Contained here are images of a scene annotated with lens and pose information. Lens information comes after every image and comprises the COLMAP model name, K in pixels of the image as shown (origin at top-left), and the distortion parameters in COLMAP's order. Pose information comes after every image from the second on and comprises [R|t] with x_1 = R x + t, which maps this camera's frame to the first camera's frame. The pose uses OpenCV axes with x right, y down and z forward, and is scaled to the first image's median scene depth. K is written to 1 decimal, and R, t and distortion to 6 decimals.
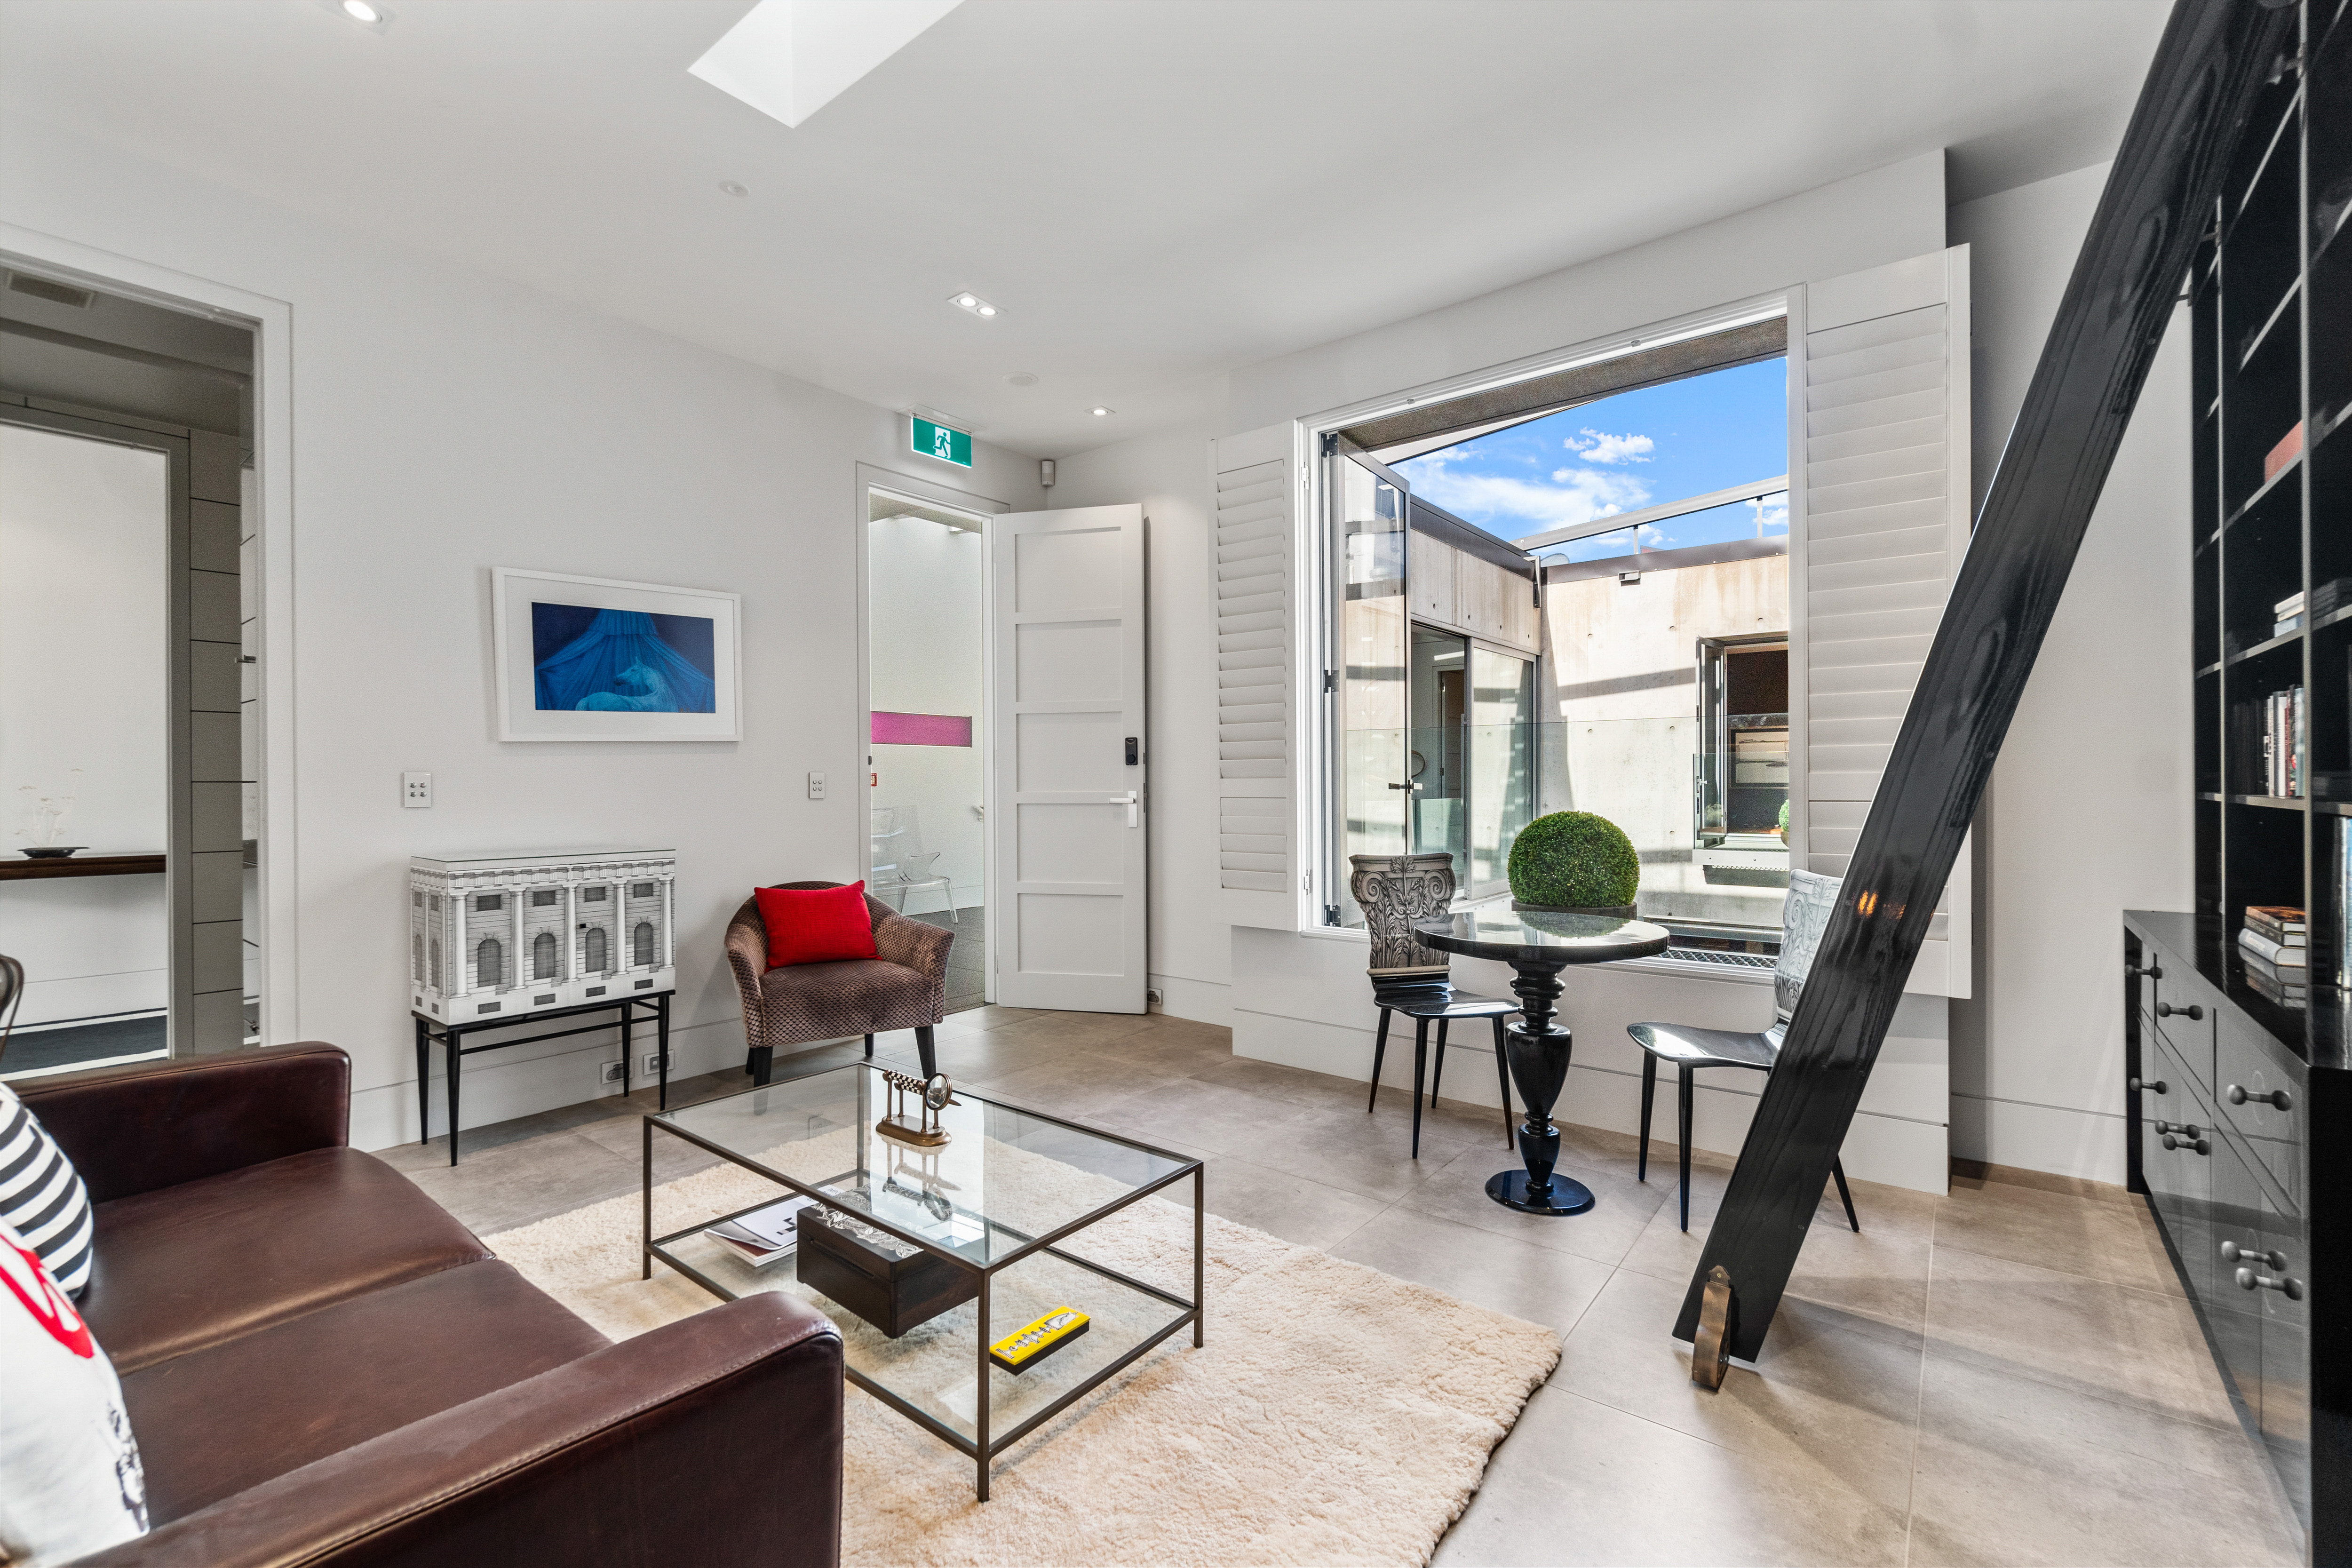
lens RADIAL K [[1011.2, 0, 1176.0], [0, 1011.2, 784.0], [0, 0, 1]] dist [-0.001148, 0.000155]
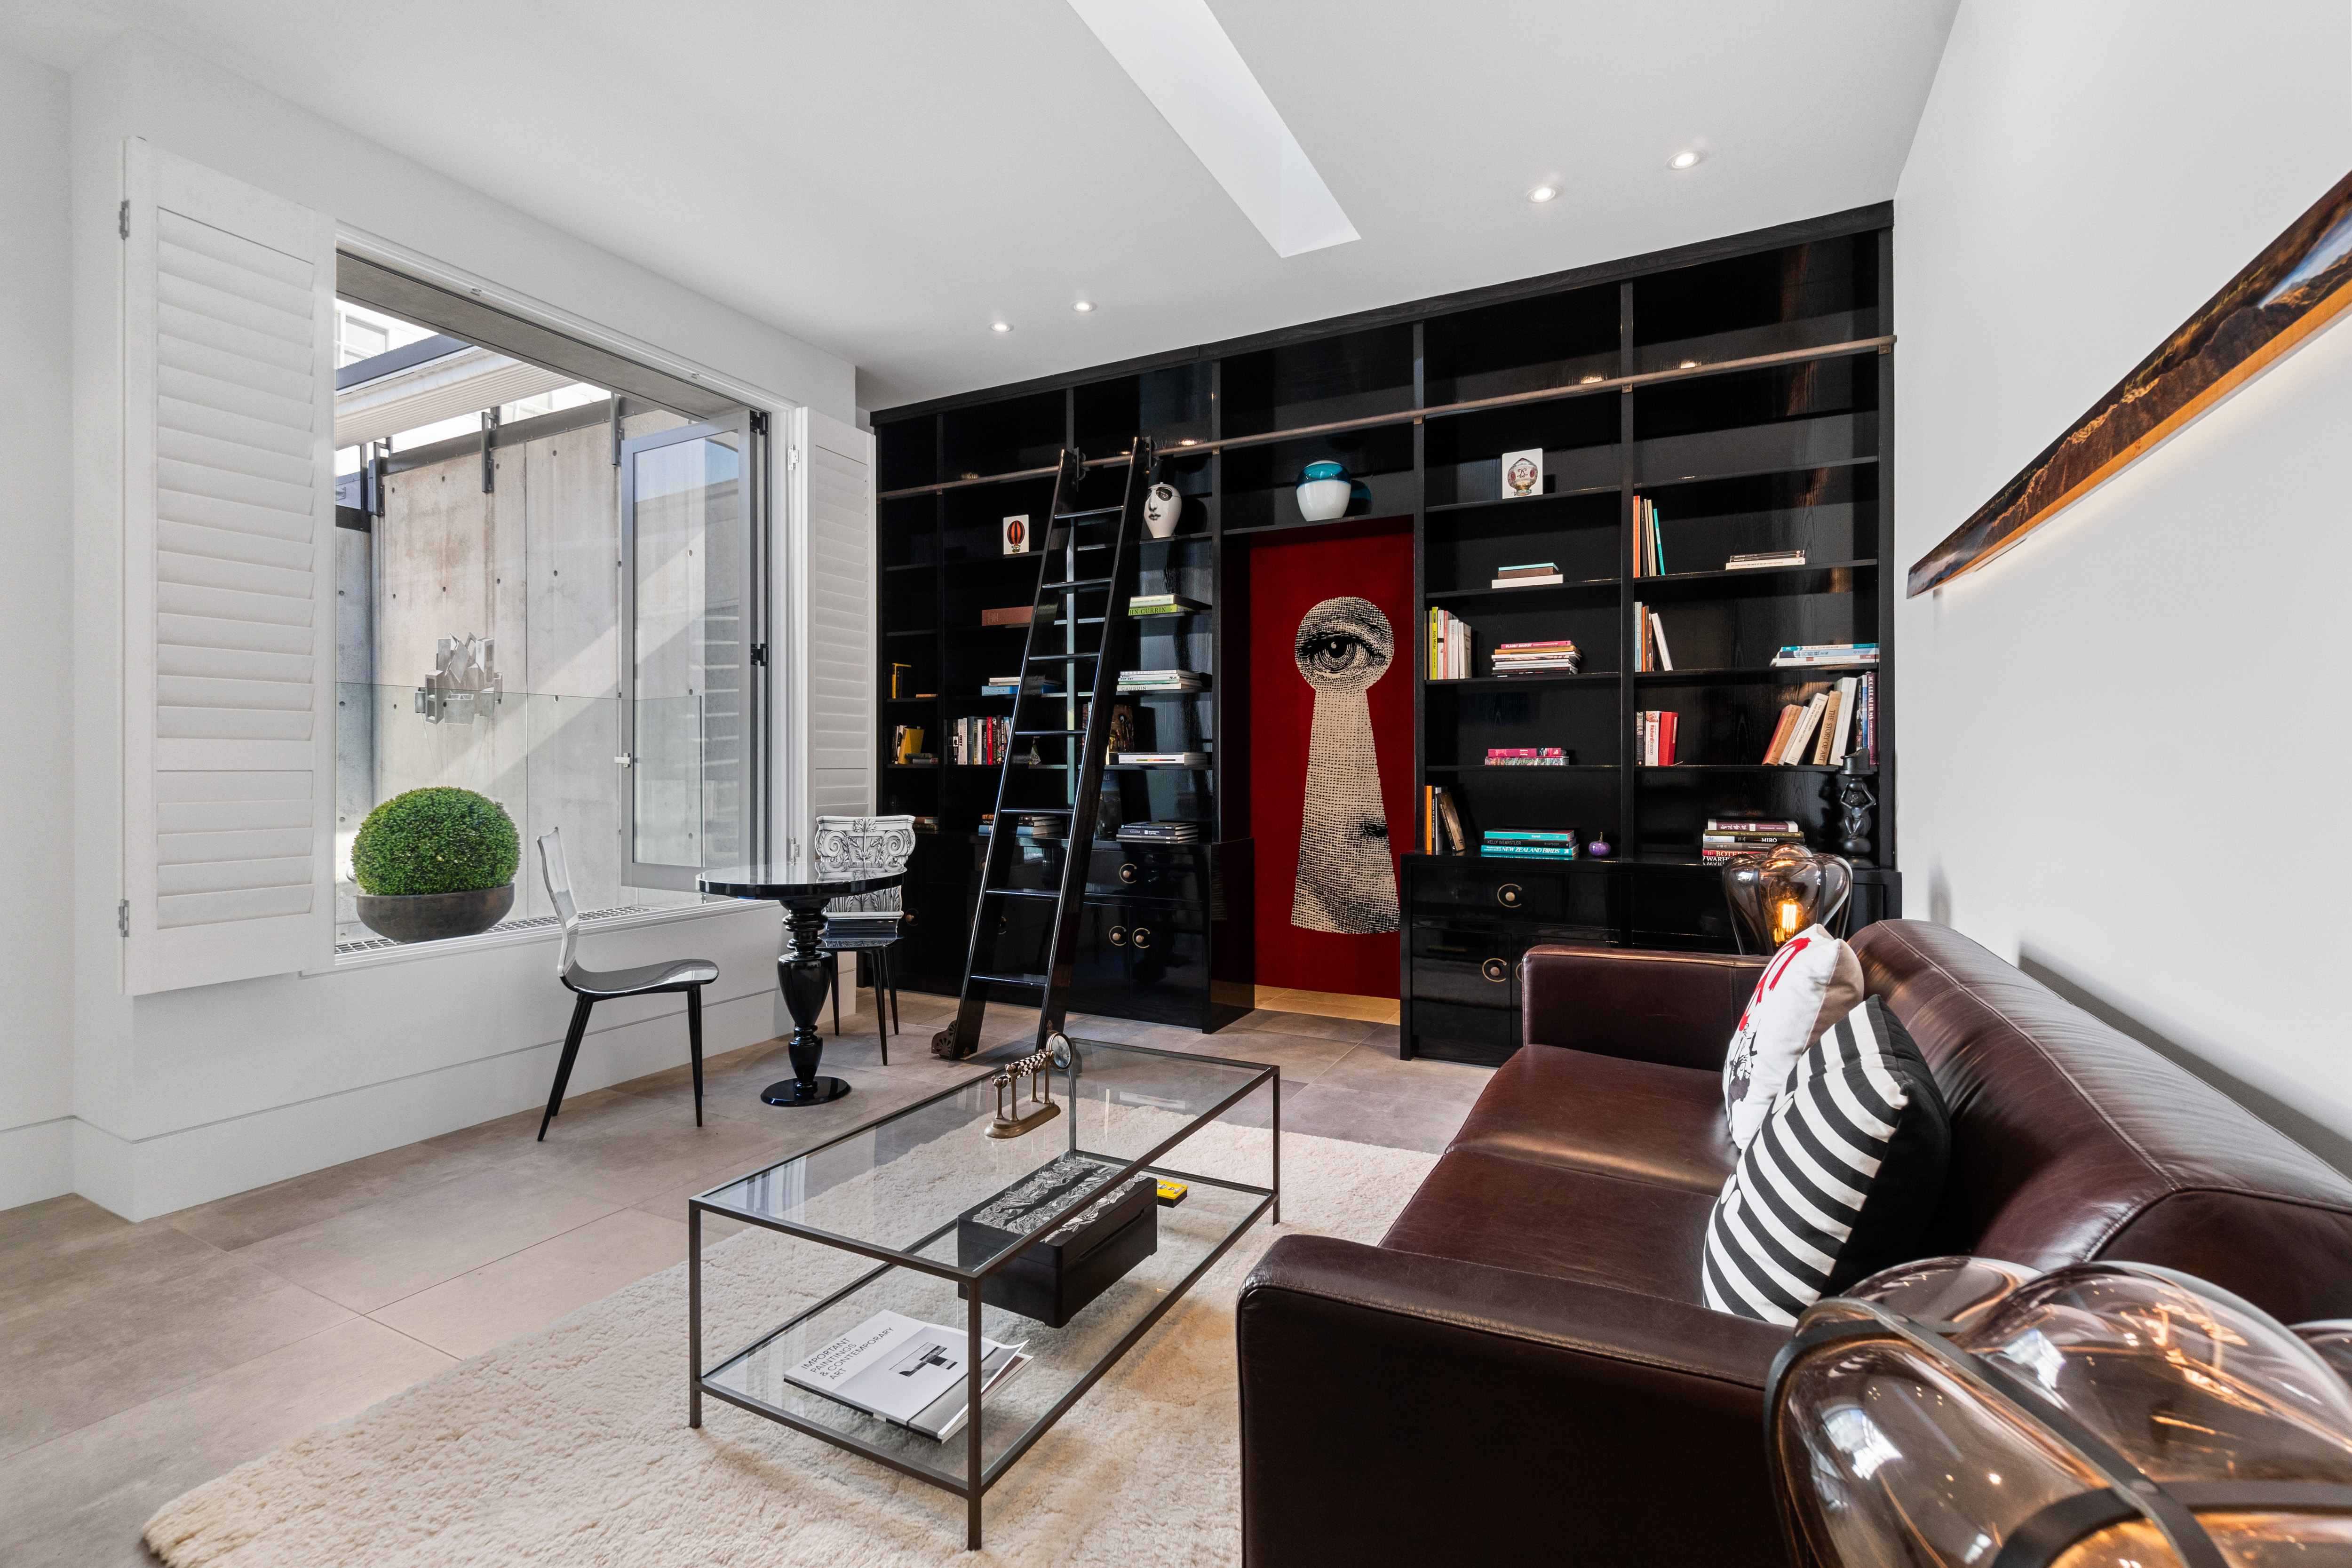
lens RADIAL K [[1011.2, 0, 1176.0], [0, 1011.2, 784.0], [0, 0, 1]] dist [-0.001148, 0.000155]
pose [[-0.217739, -0.013300, 0.975916, -0.822733], [-0.013291, 0.999855, 0.010661, 0.008921], [-0.975917, -0.010650, -0.217884, 0.727892]]
